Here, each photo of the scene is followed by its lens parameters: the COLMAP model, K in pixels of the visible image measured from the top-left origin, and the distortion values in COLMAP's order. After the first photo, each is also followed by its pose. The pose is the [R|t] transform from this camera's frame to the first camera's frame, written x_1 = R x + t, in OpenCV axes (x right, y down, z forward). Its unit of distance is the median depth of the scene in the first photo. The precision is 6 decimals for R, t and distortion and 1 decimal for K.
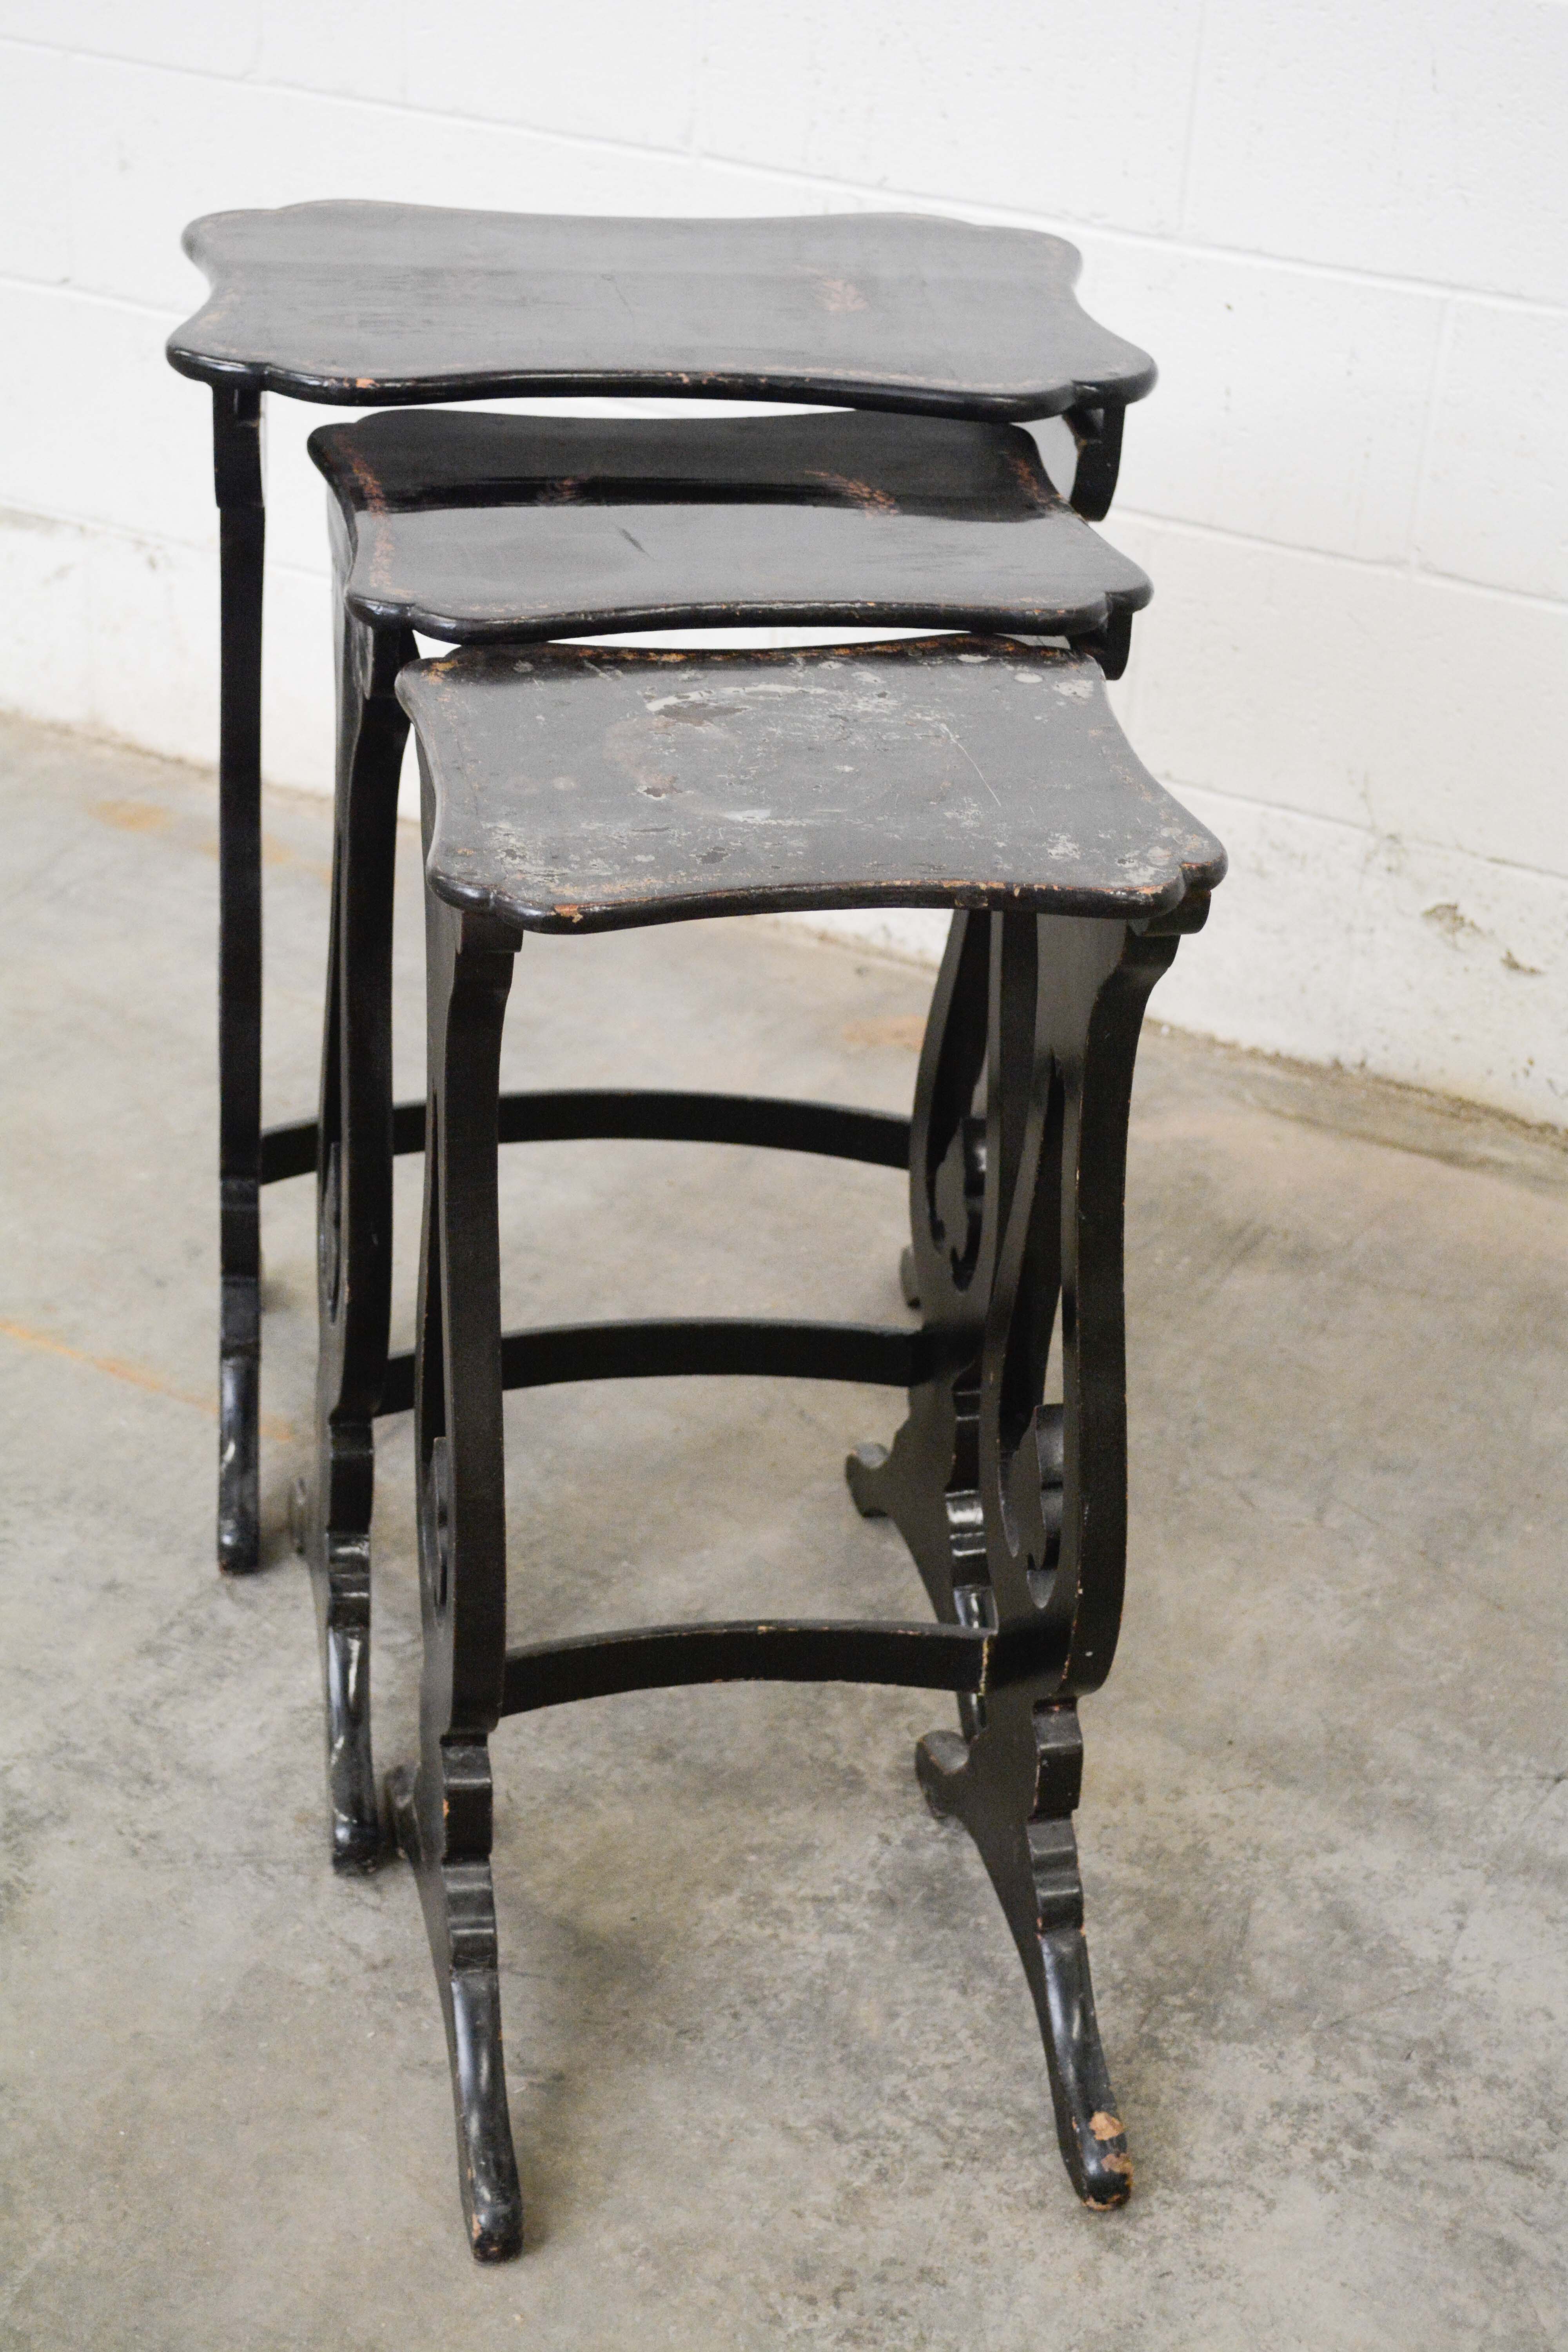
lens RADIAL K [[3514.0, 0, 758.2], [0, 3514.0, 1237.1], [0, 0, 1]] dist [-0.012109, 0.000000]
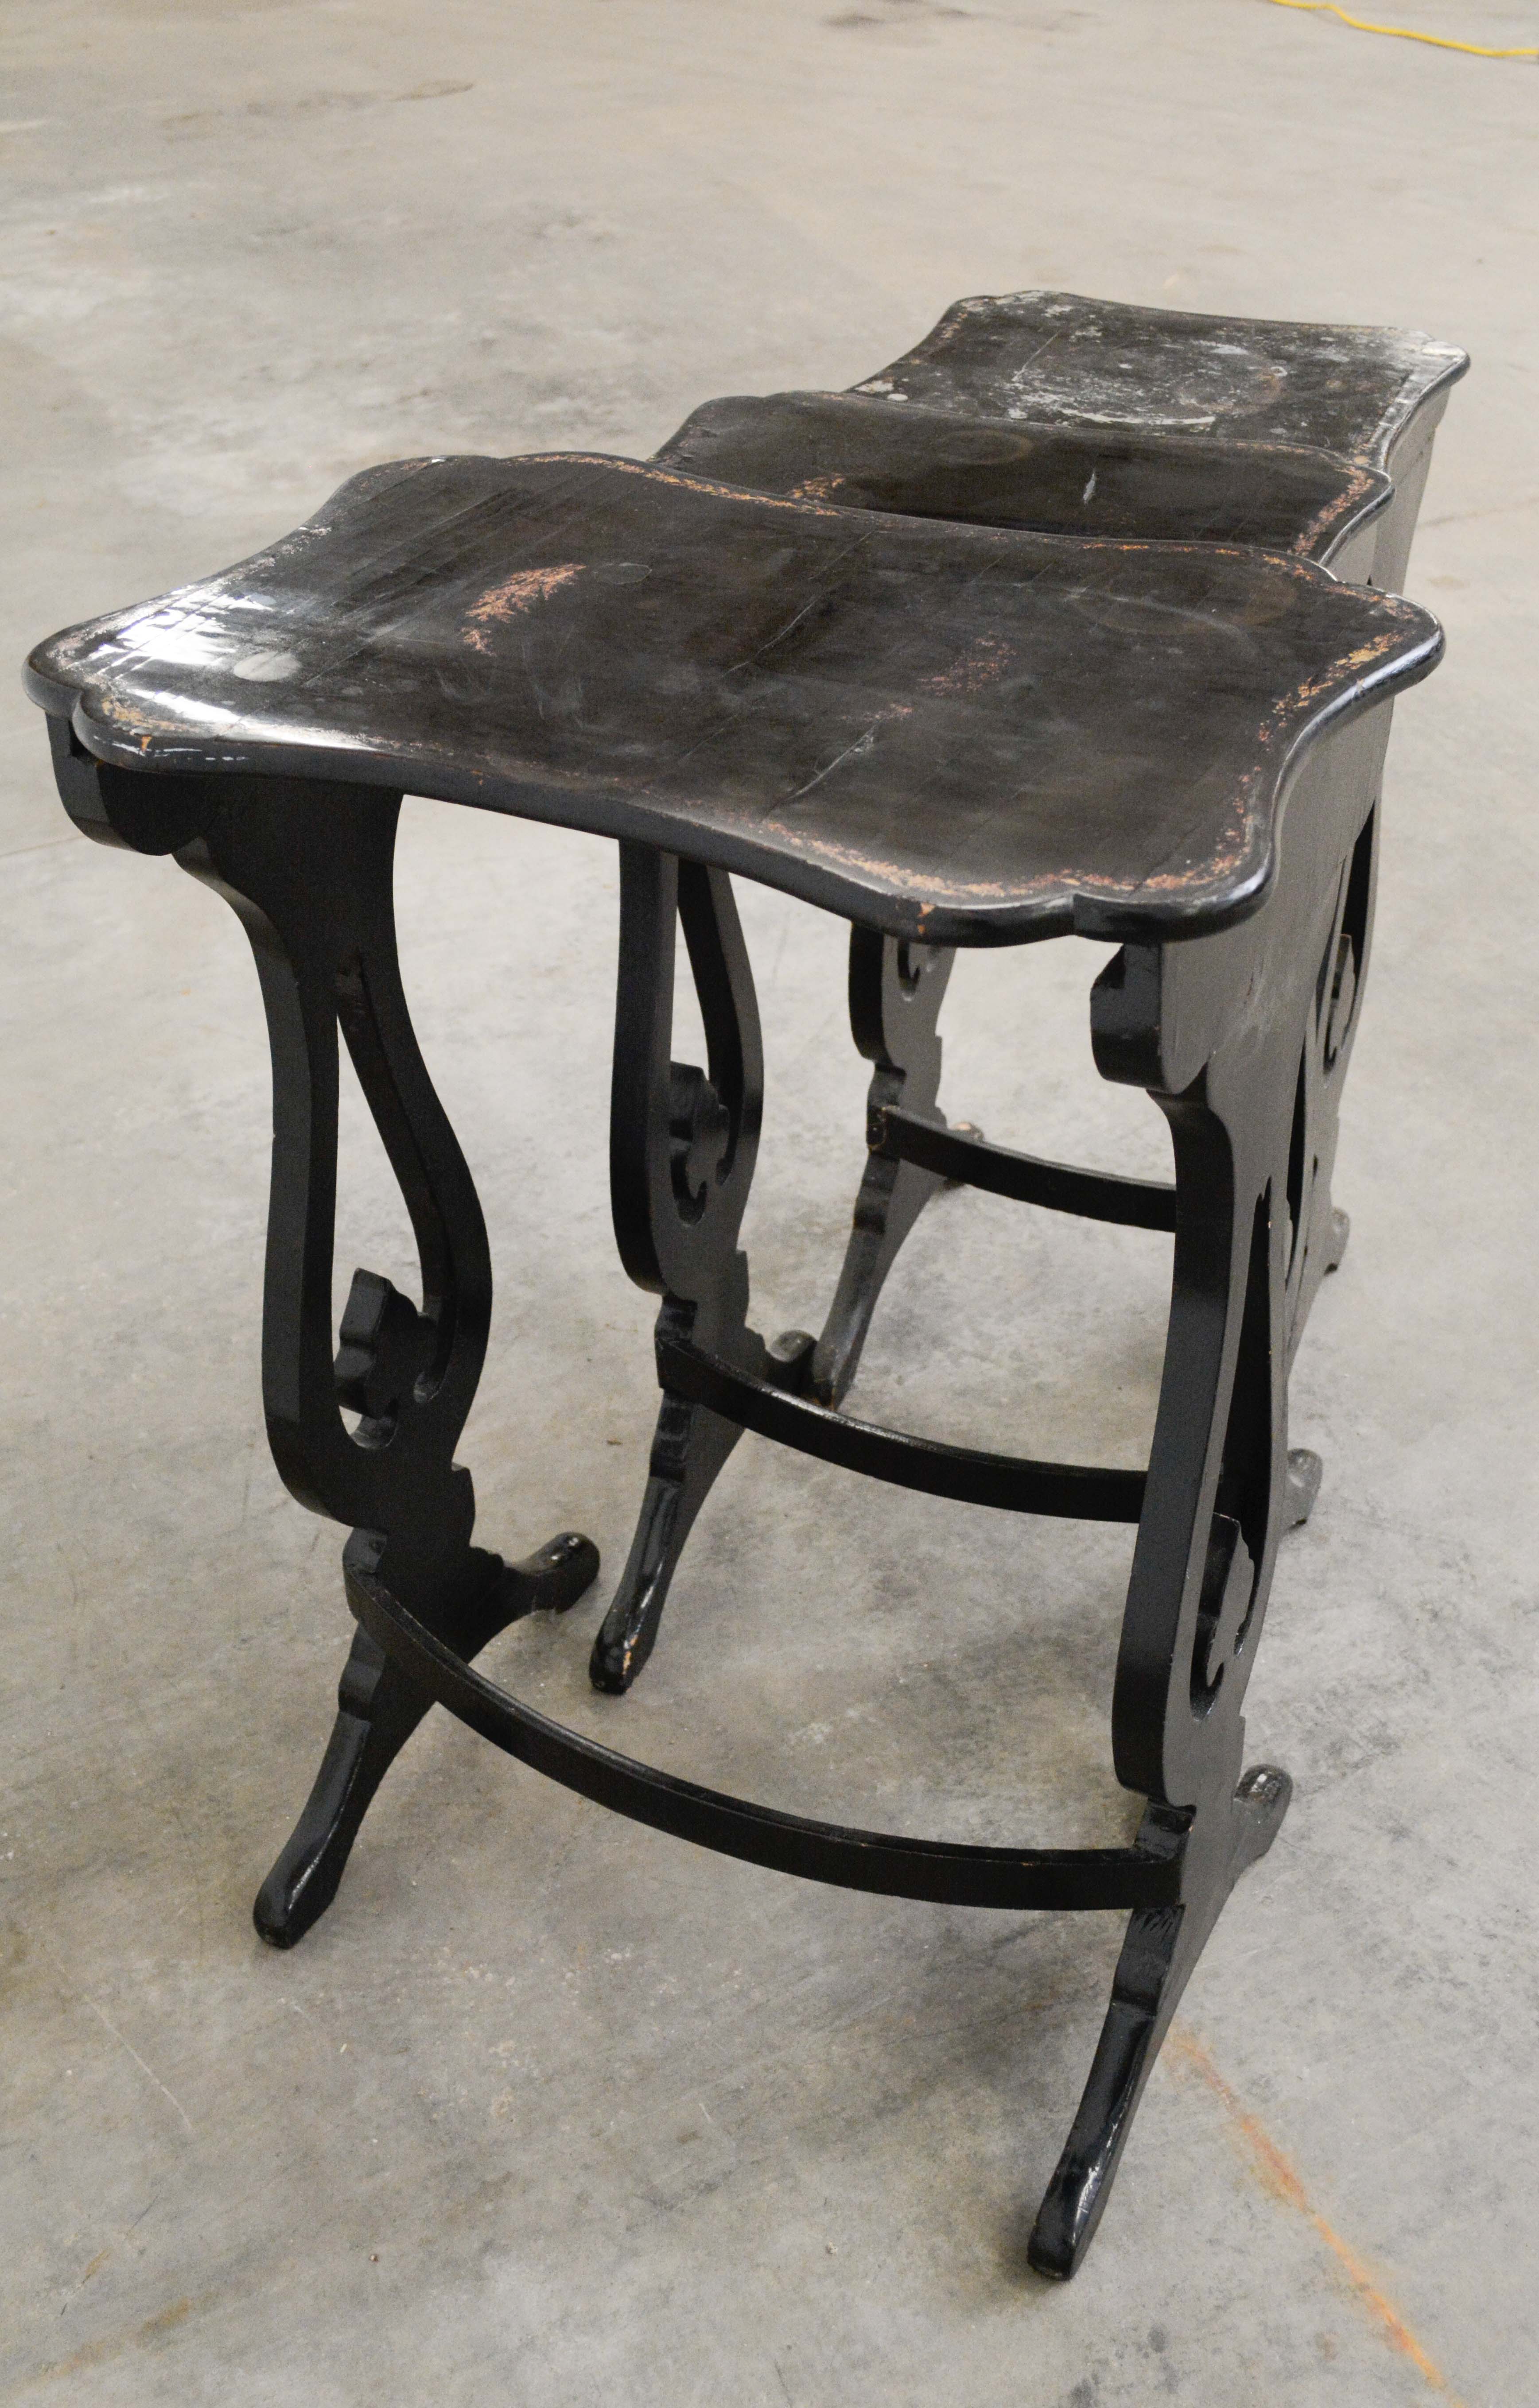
lens RADIAL K [[2530.8, 0, 784.2], [0, 2530.8, 1224.4], [0, 0, 1]] dist [-0.068737, 0.000000]
pose [[-0.838586, -0.338744, 0.426644, -0.310076], [0.258324, 0.442252, 0.858884, -0.673046], [-0.479626, 0.830461, -0.283361, 1.260415]]
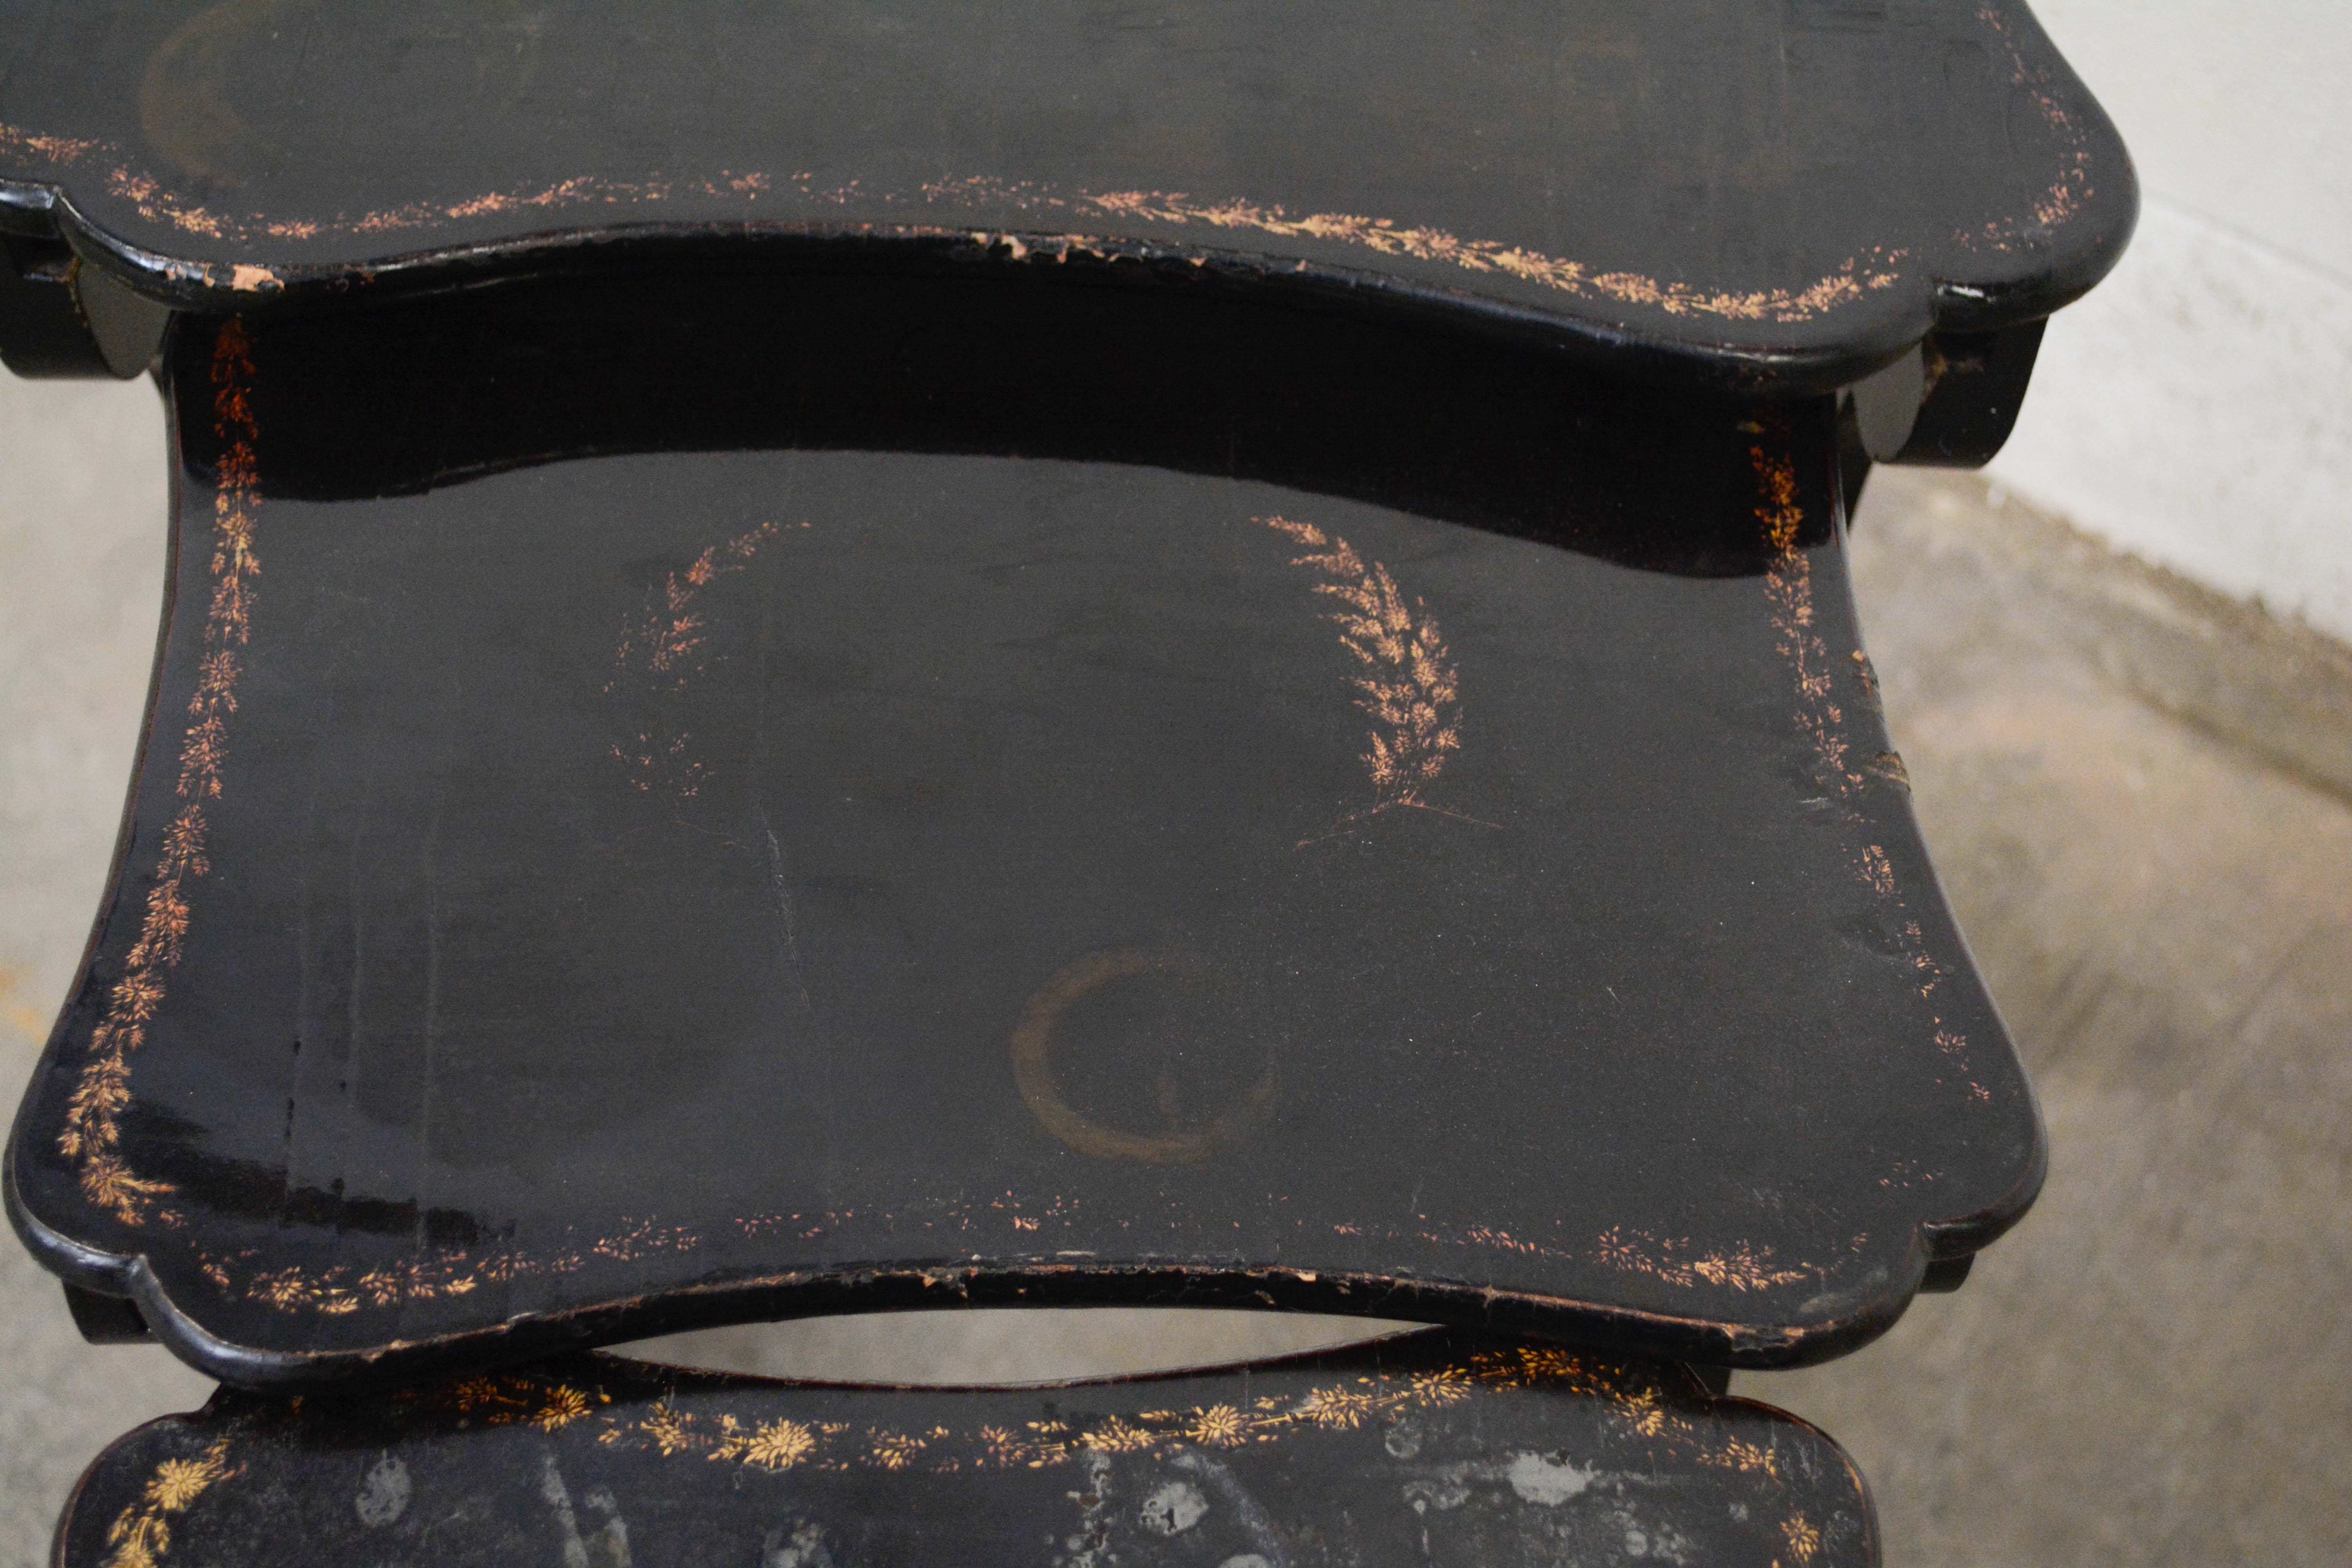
lens RADIAL K [[3393.9, 0, 1137.4], [0, 3393.9, 768.0], [0, 0, 1]] dist [-0.015639, 0.000000]
pose [[0.990706, 0.091935, -0.100249, 0.038775], [-0.055495, 0.946067, 0.319182, -0.300212], [0.124186, -0.310652, 0.942376, 0.554409]]
